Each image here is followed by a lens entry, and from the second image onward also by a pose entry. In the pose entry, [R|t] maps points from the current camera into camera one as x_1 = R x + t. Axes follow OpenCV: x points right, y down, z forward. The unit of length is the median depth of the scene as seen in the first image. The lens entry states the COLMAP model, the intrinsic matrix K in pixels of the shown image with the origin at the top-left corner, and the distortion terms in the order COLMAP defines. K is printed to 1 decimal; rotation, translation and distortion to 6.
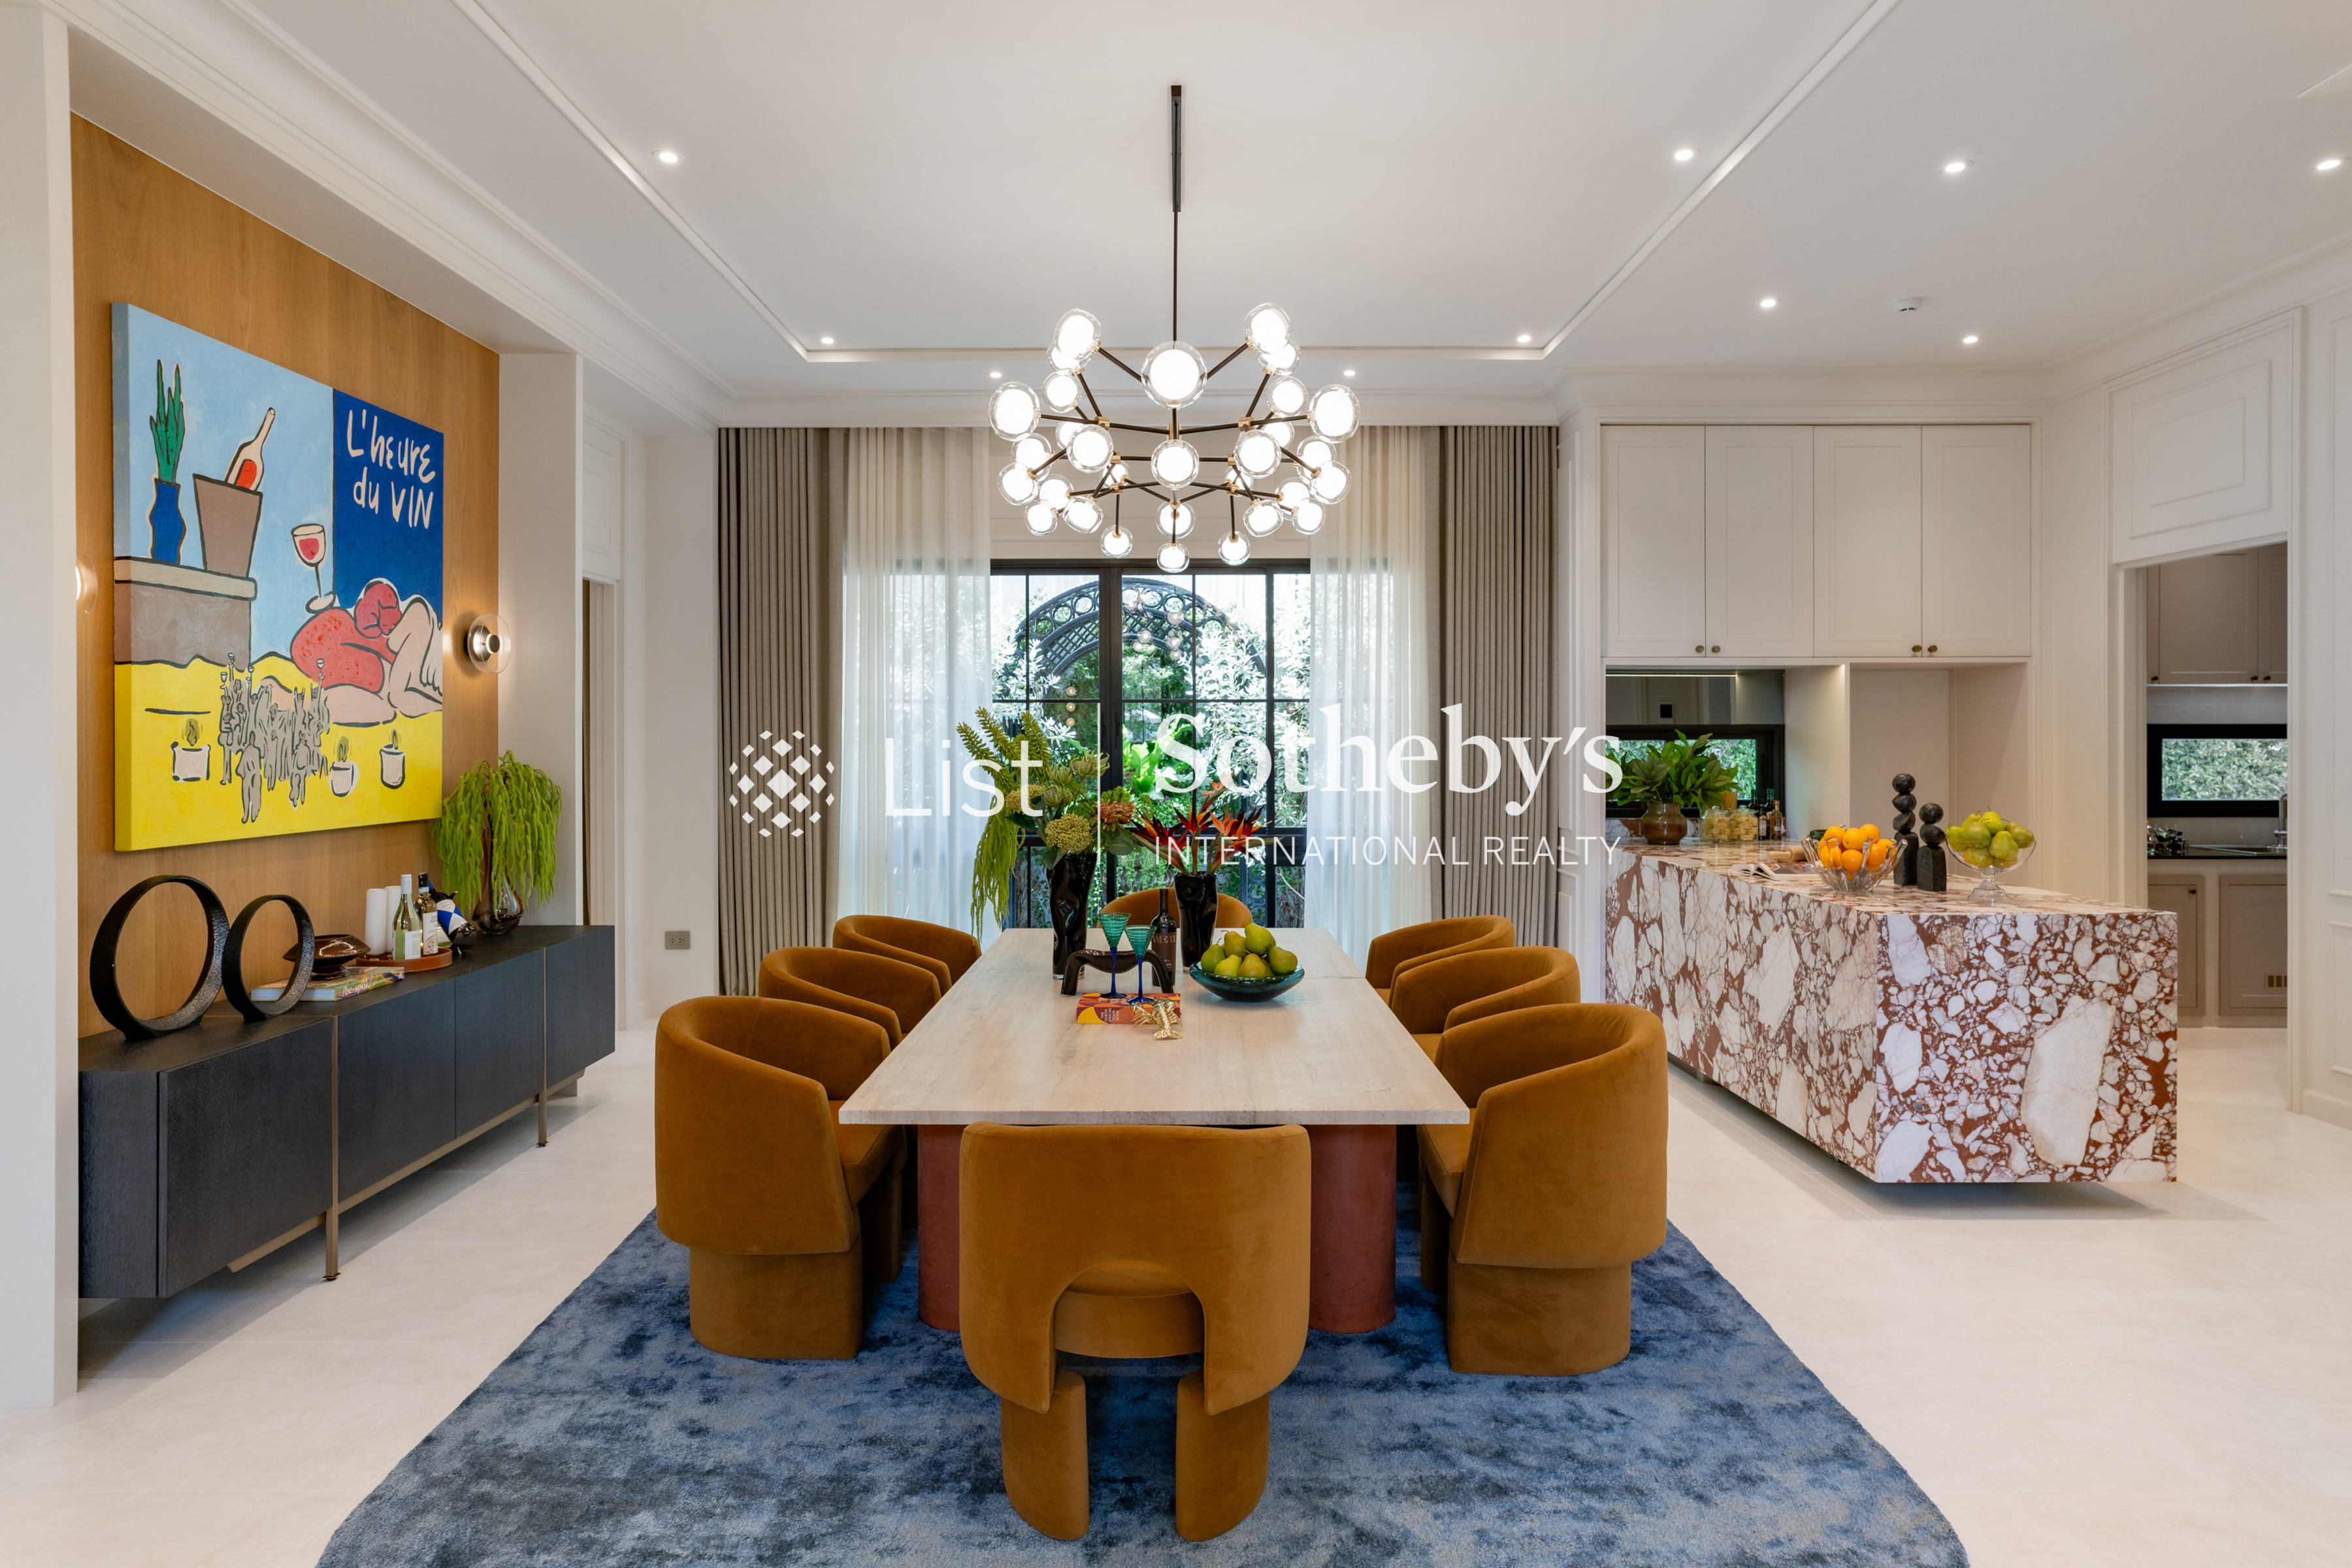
lens RADIAL K [[1325.5, 0, 1176.5], [0, 1325.5, 767.9], [0, 0, 1]] dist [-0.015807, 0.013354]
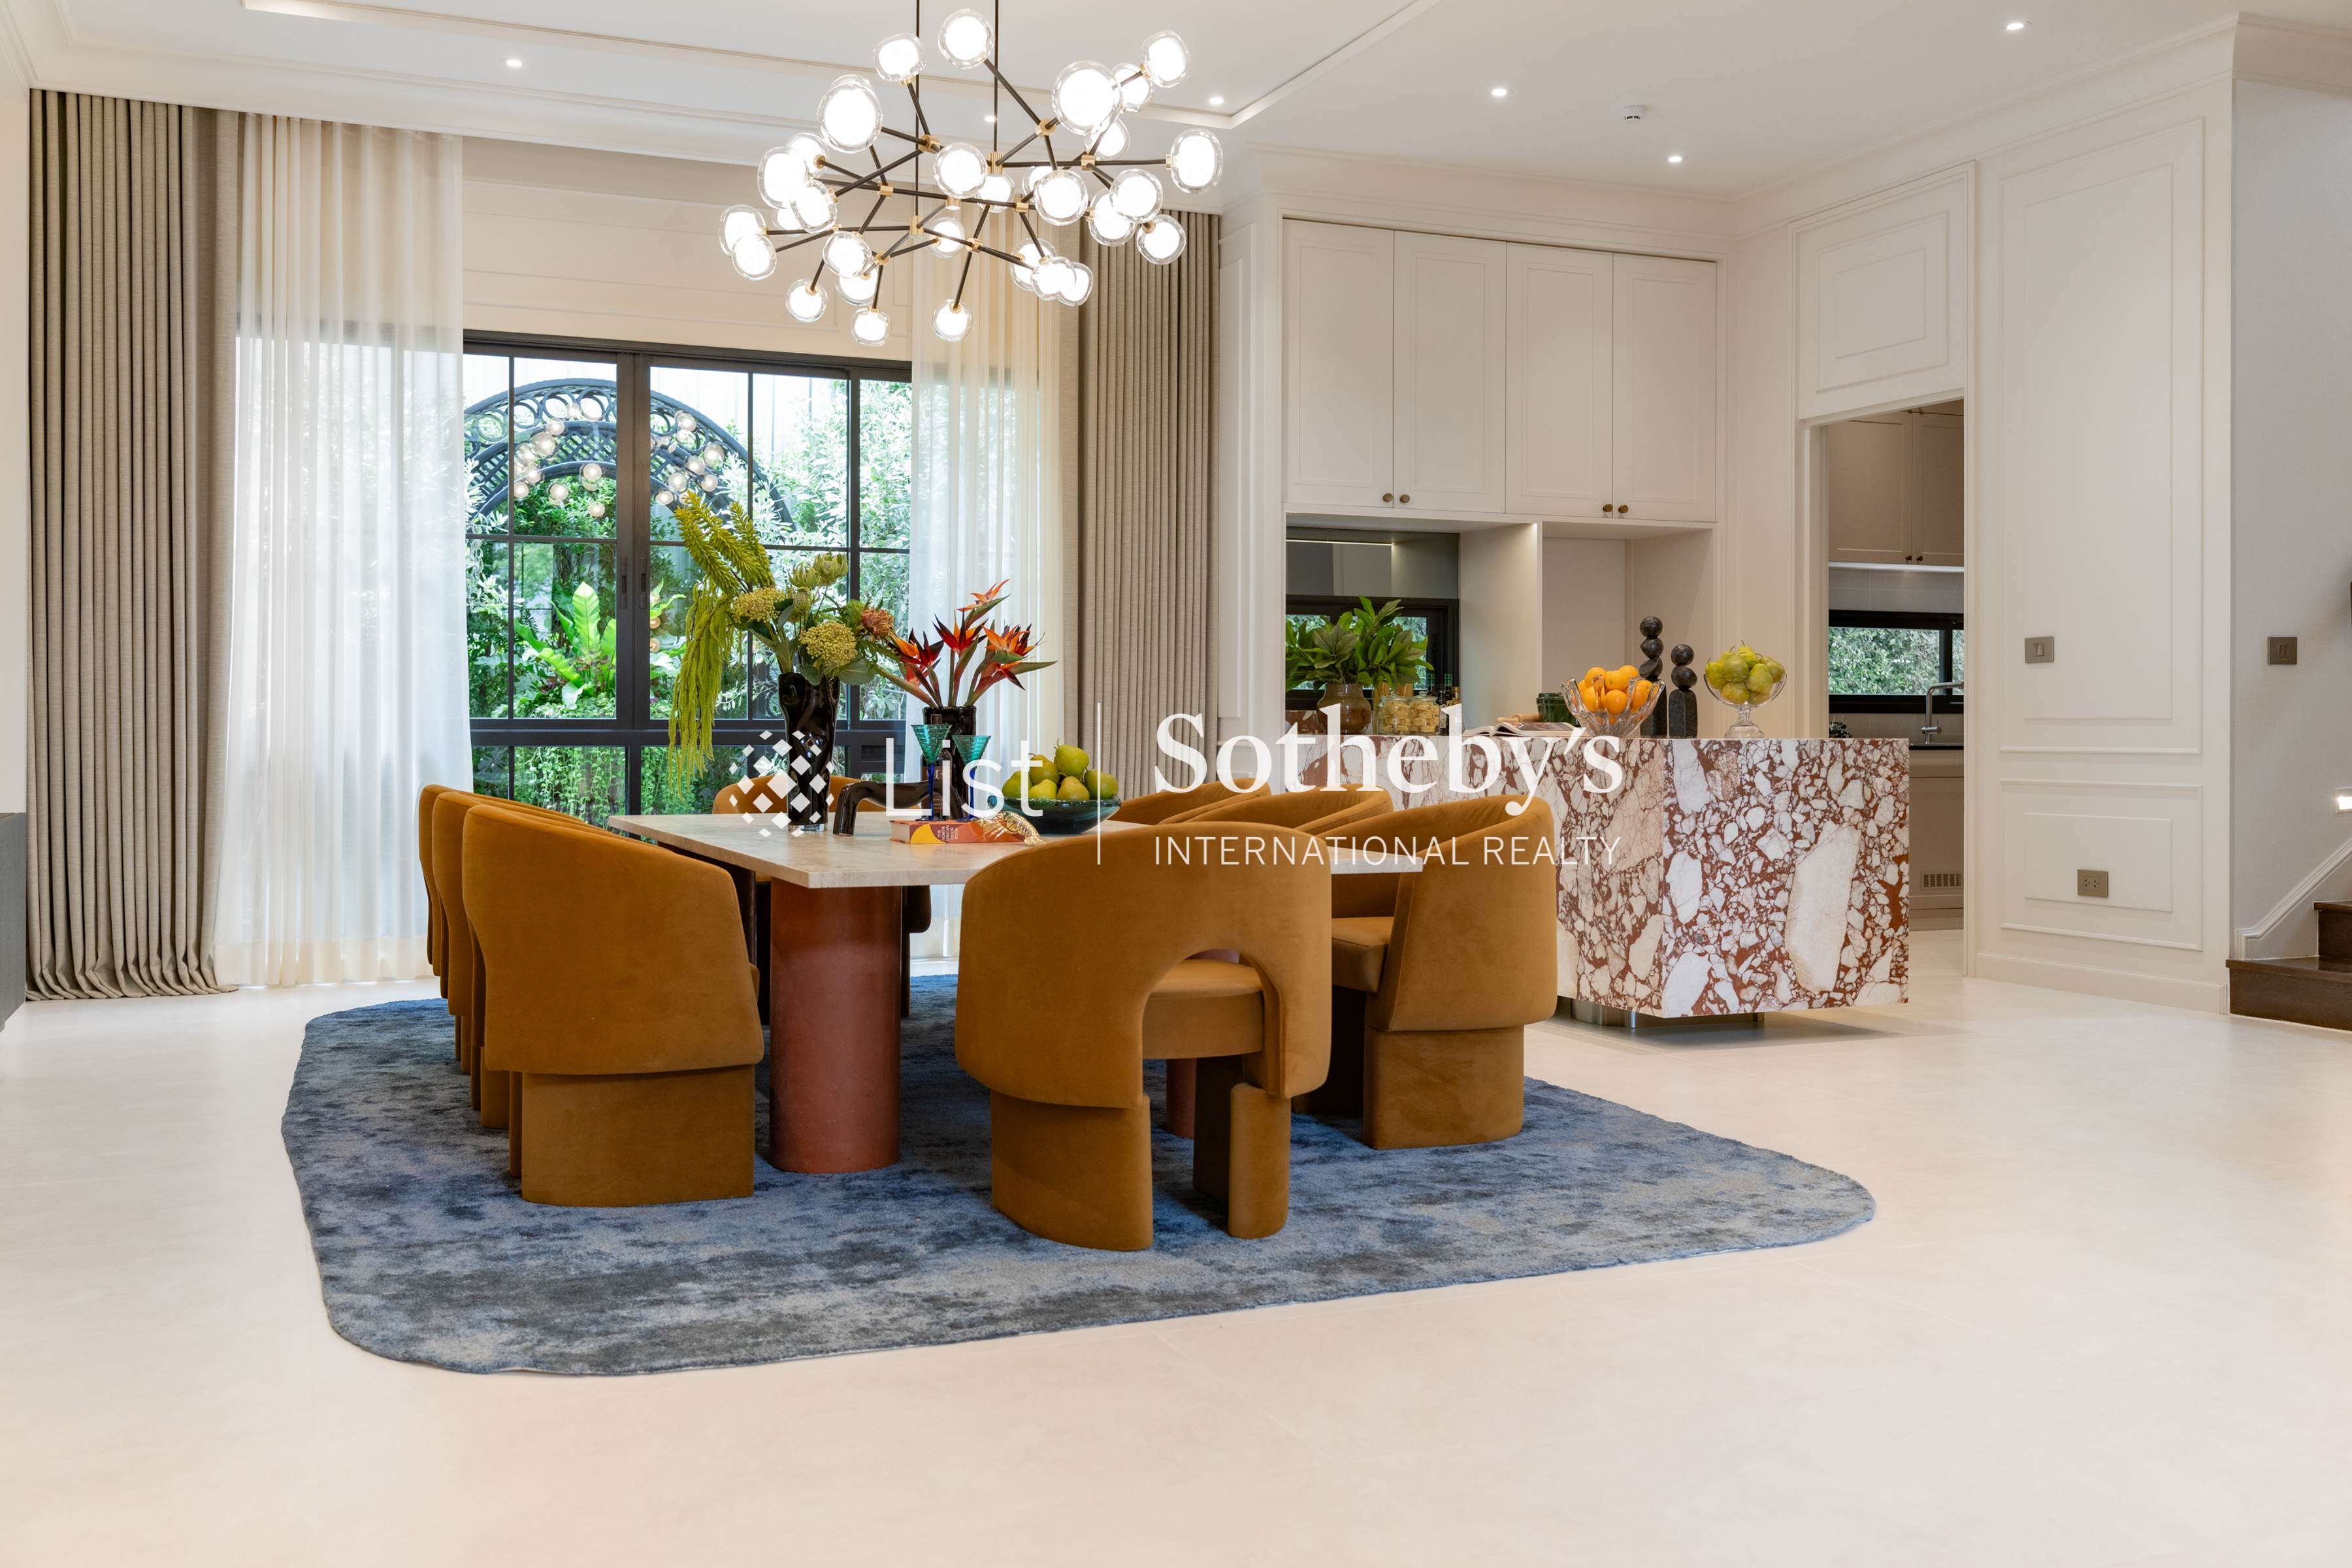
lens RADIAL K [[2105.4, 0, 1170.8], [0, 2105.4, 774.5], [0, 0, 1]] dist [0.004940, 0.037747]
pose [[0.922646, -0.005579, 0.385607, -0.379986], [0.004571, 0.999983, 0.003529, 0.123261], [-0.385621, -0.001493, 0.922656, -0.272671]]
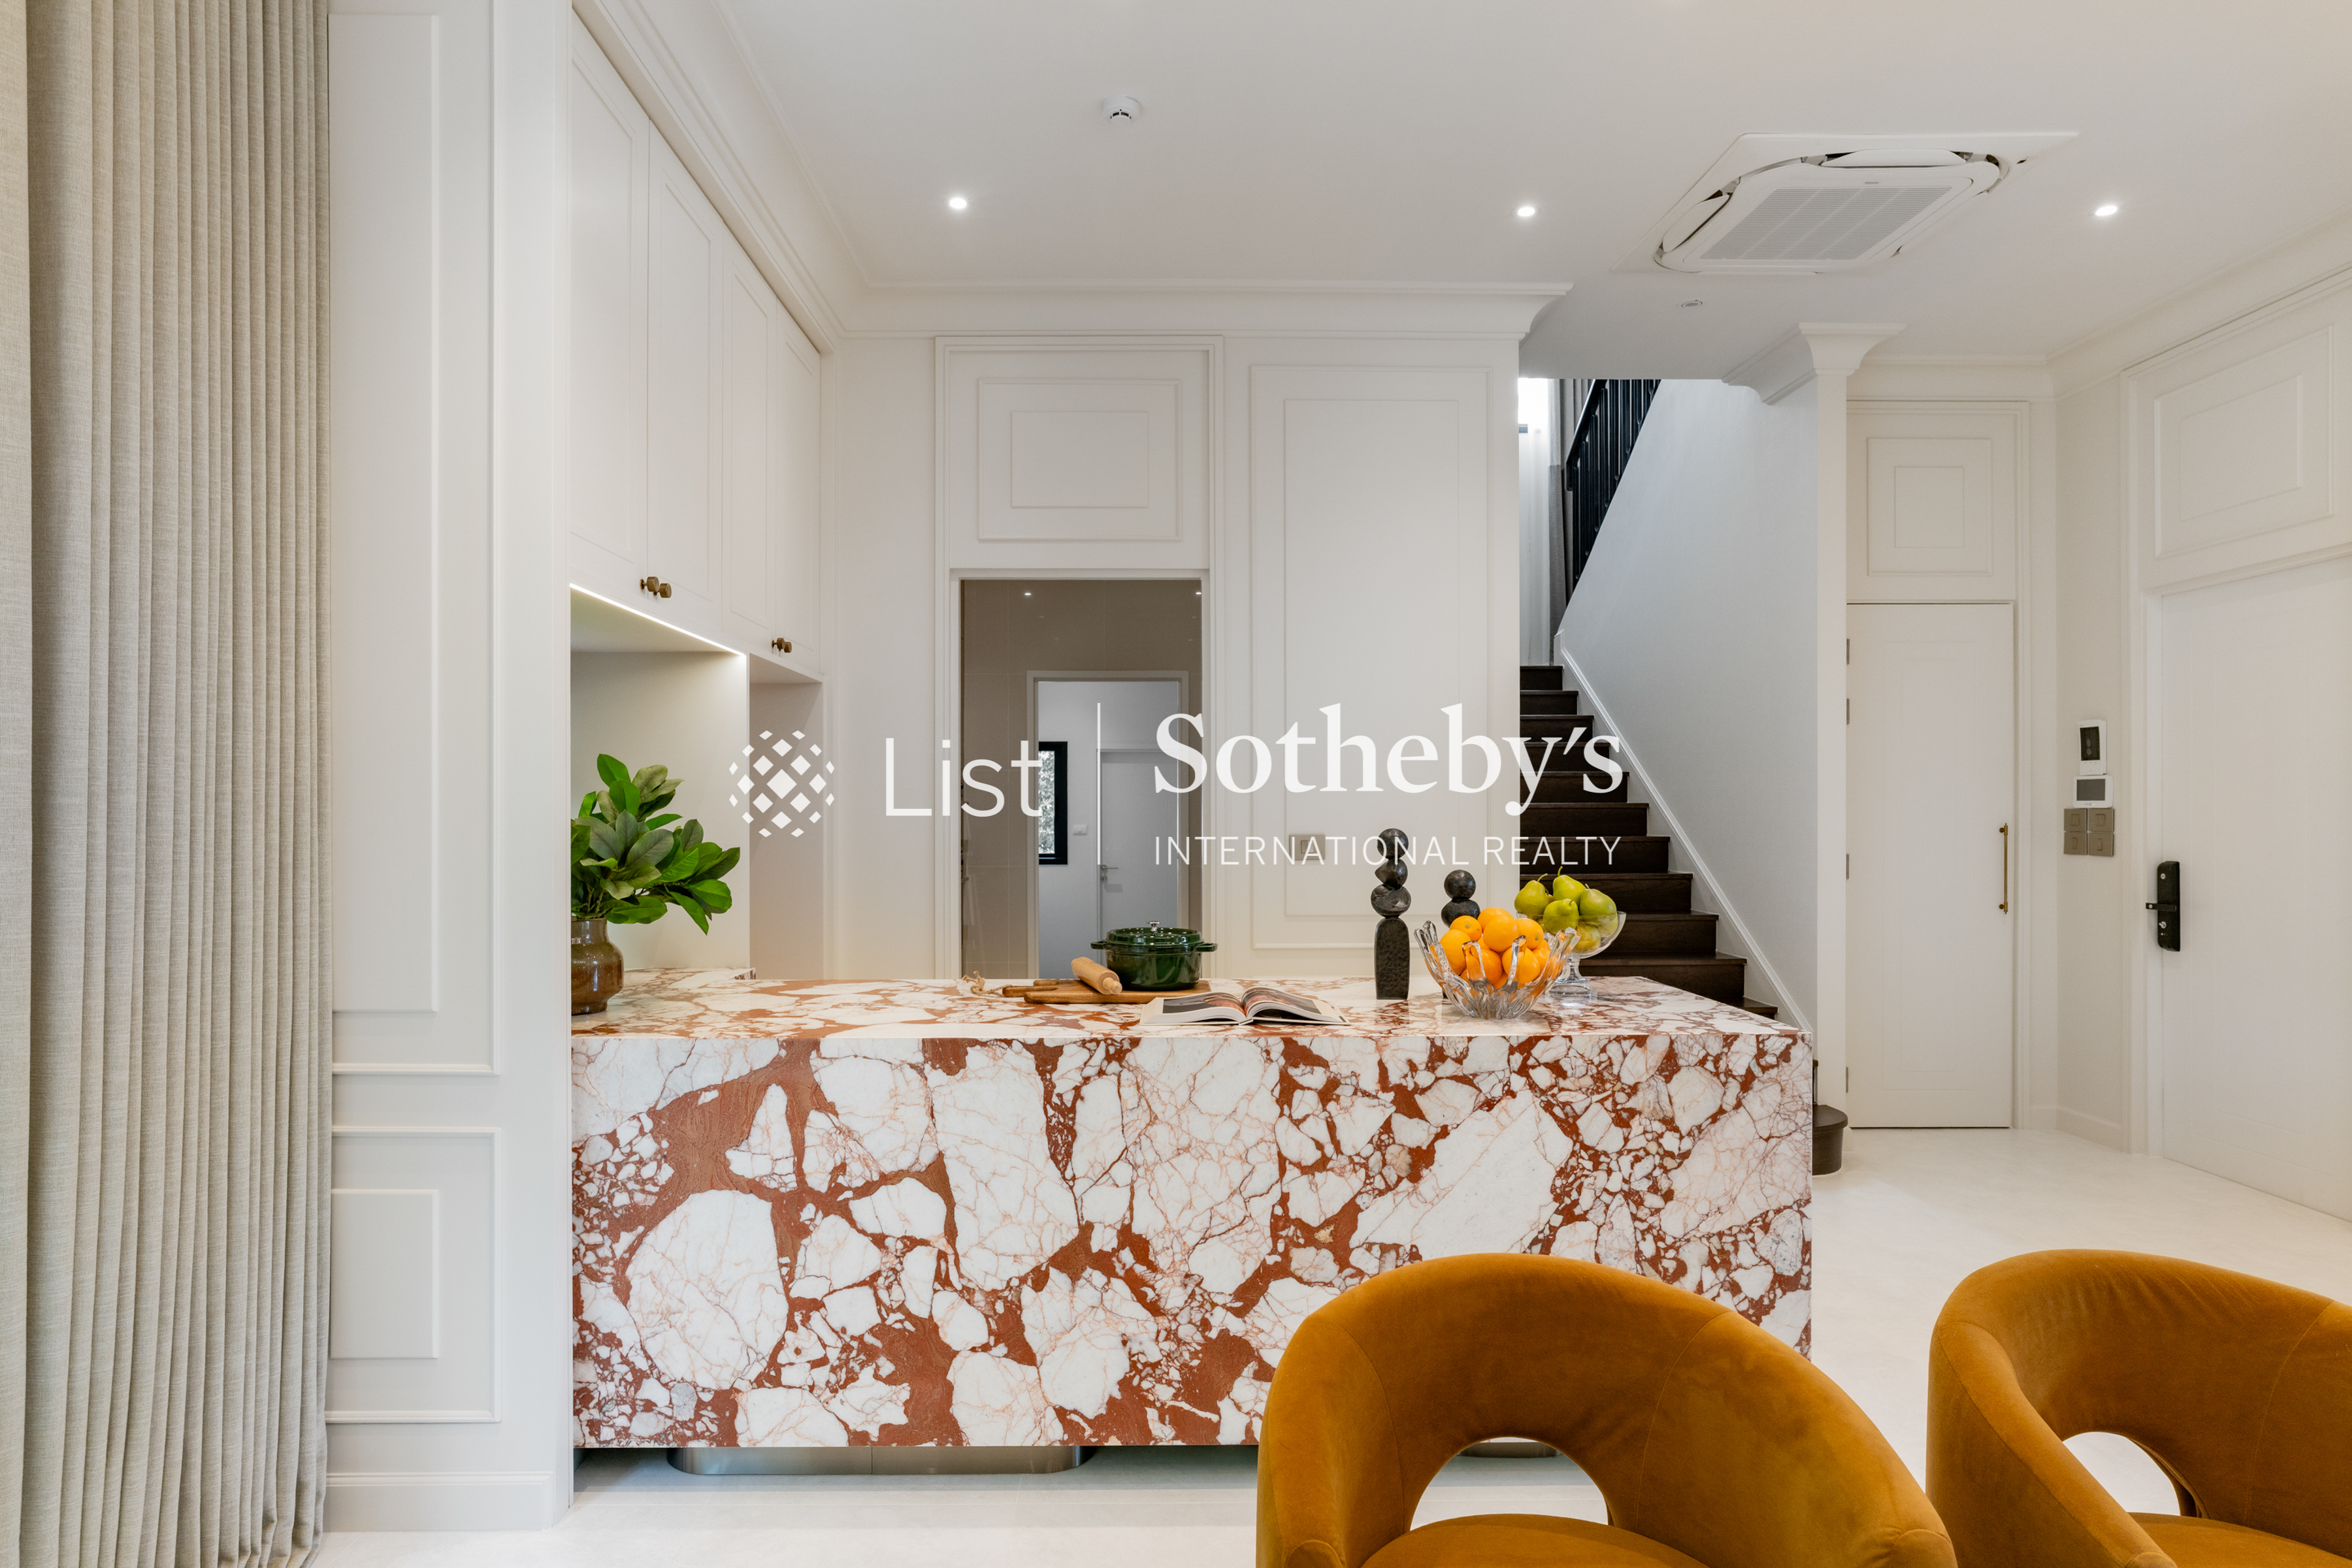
lens RADIAL K [[1325.5, 0, 1182.5], [0, 1325.5, 807.8], [0, 0, 1]] dist [-0.015807, 0.013354]
pose [[-0.024672, 0.003097, 0.999691, -0.120683], [0.019329, 0.999810, -0.002620, -0.007094], [-0.999509, 0.019259, -0.024728, 1.268647]]
